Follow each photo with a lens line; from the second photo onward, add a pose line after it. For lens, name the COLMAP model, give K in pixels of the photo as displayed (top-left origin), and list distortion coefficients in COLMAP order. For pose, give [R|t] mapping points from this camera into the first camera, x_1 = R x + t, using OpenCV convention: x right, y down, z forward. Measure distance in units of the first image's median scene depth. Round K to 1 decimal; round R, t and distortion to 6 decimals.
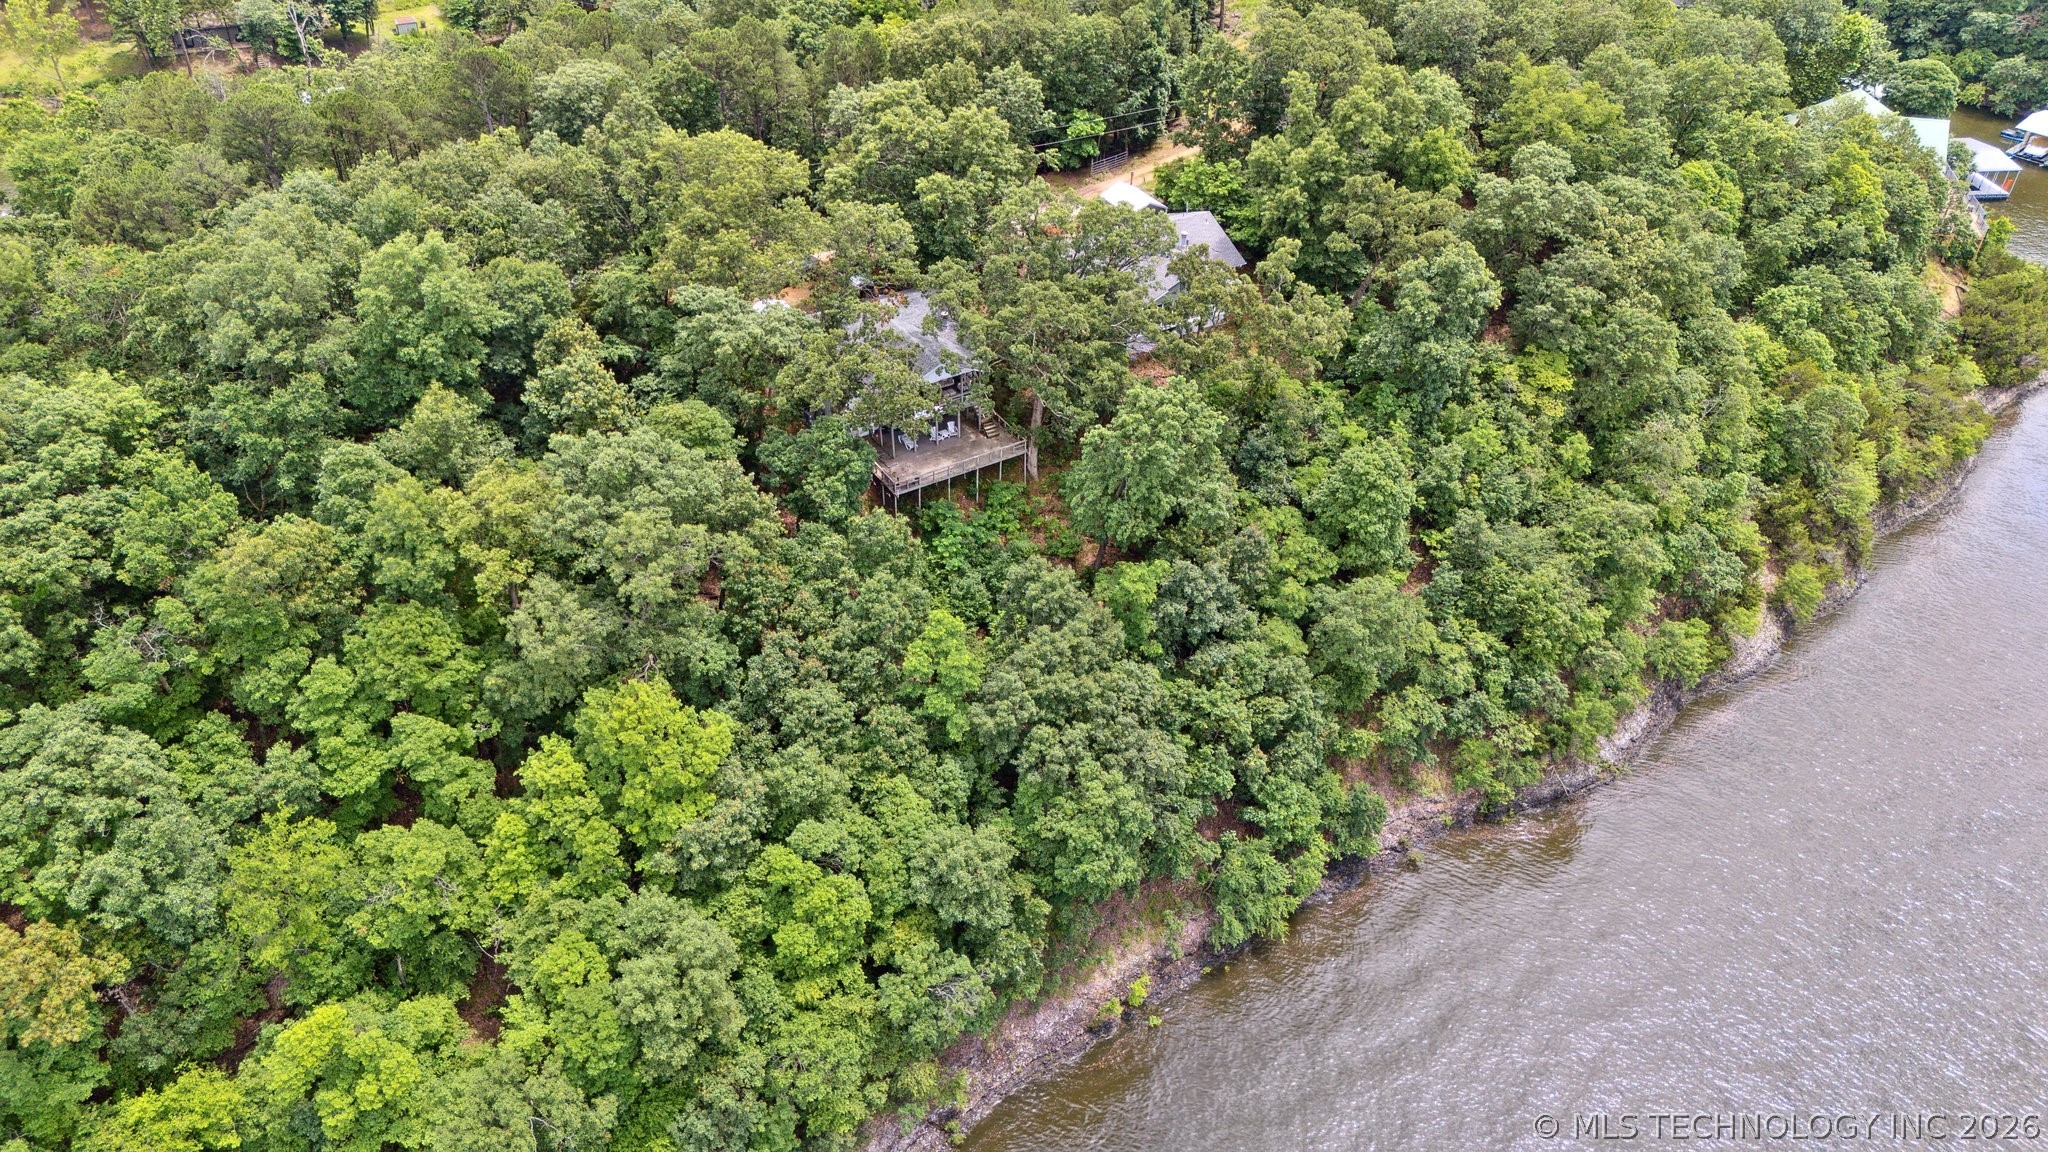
lens RADIAL K [[1471.9, 0, 1007.2], [0, 1471.9, 590.6], [0, 0, 1]] dist [0.061001, -0.053817]
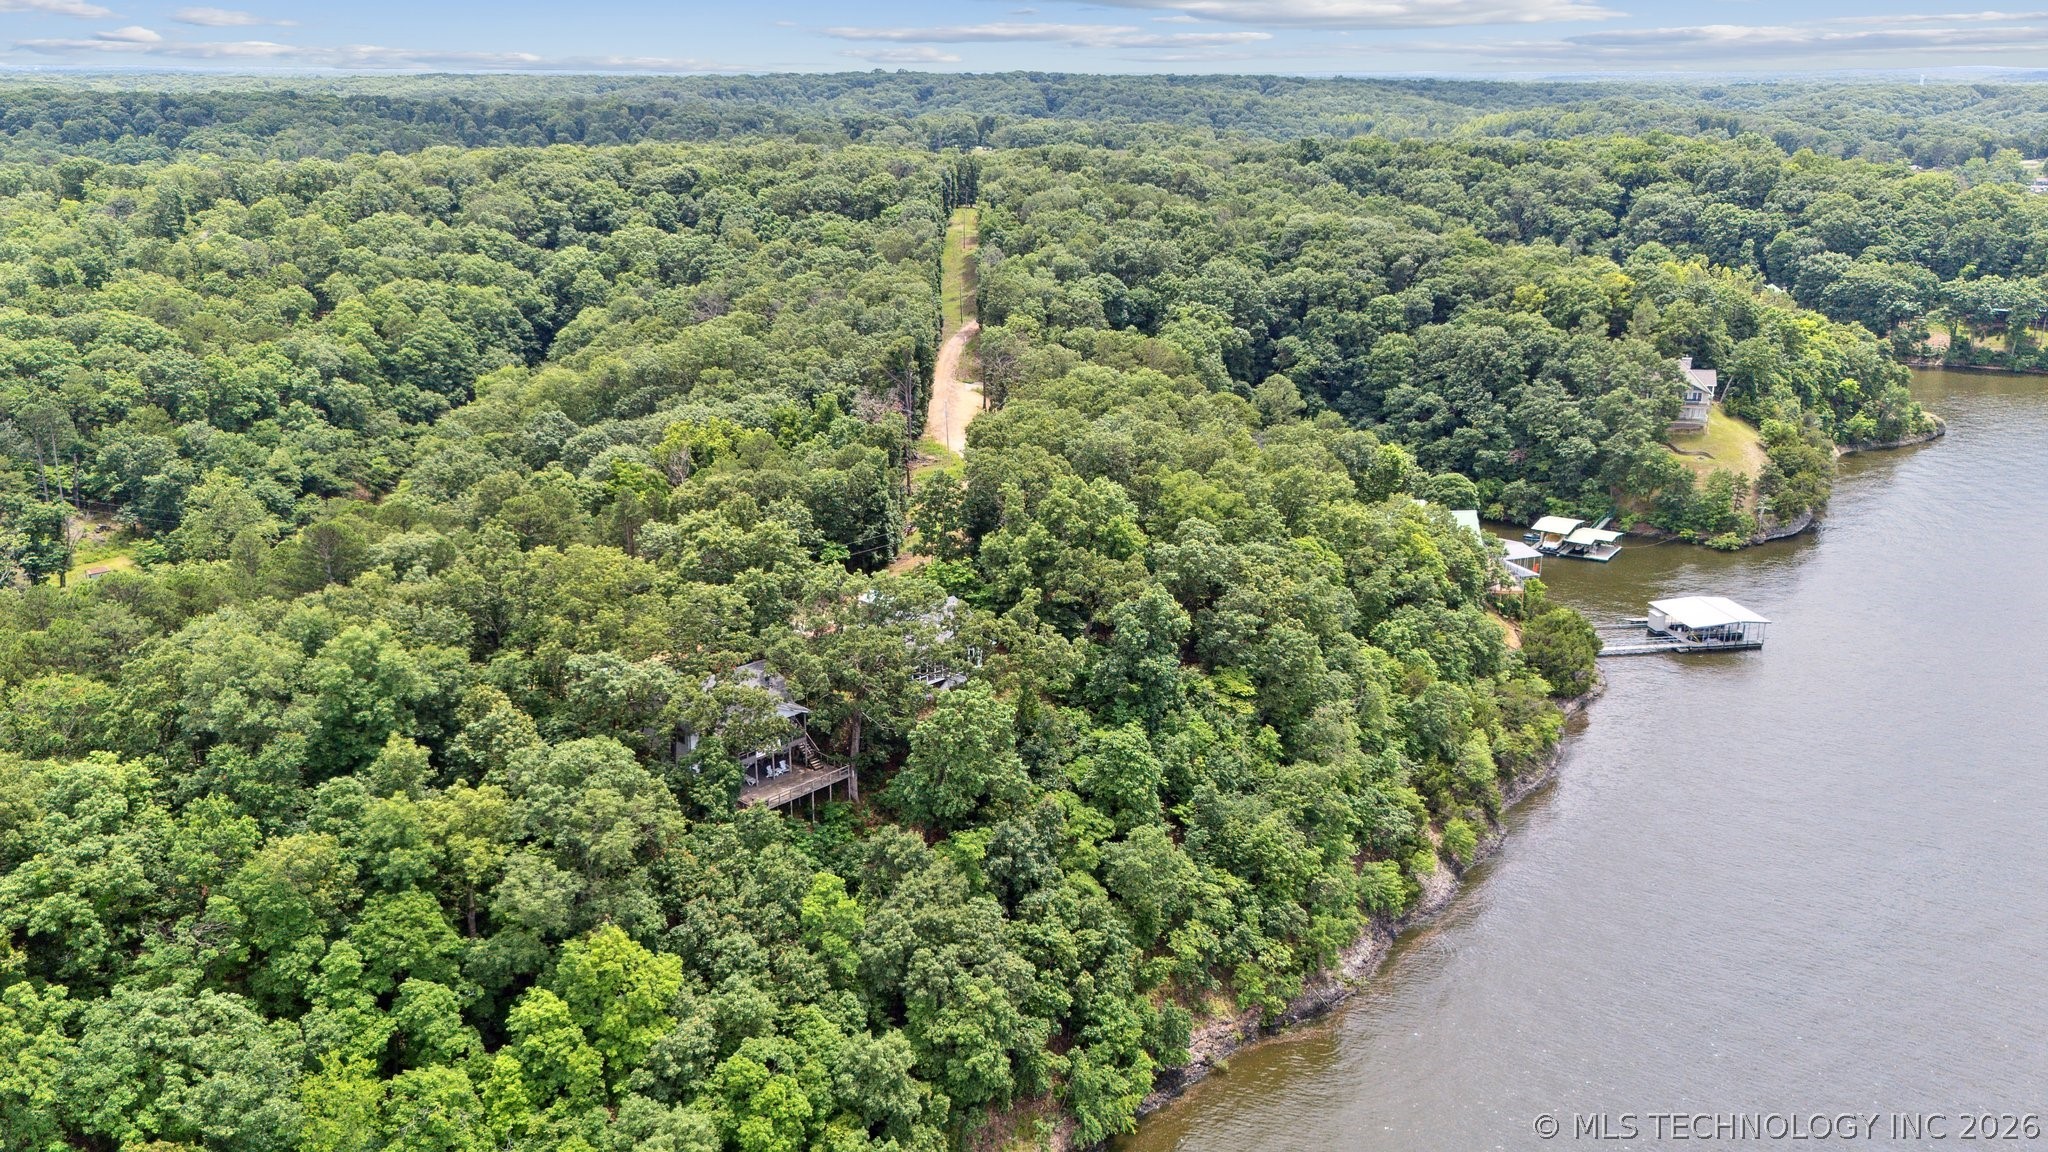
lens RADIAL K [[1471.9, 0, 1016.8], [0, 1471.9, 580.1], [0, 0, 1]] dist [0.061001, -0.053817]
pose [[0.969076, -0.095302, 0.227616, -0.117575], [0.164437, 0.937166, -0.307701, 0.153905], [-0.183990, 0.335615, 0.923856, -0.201233]]
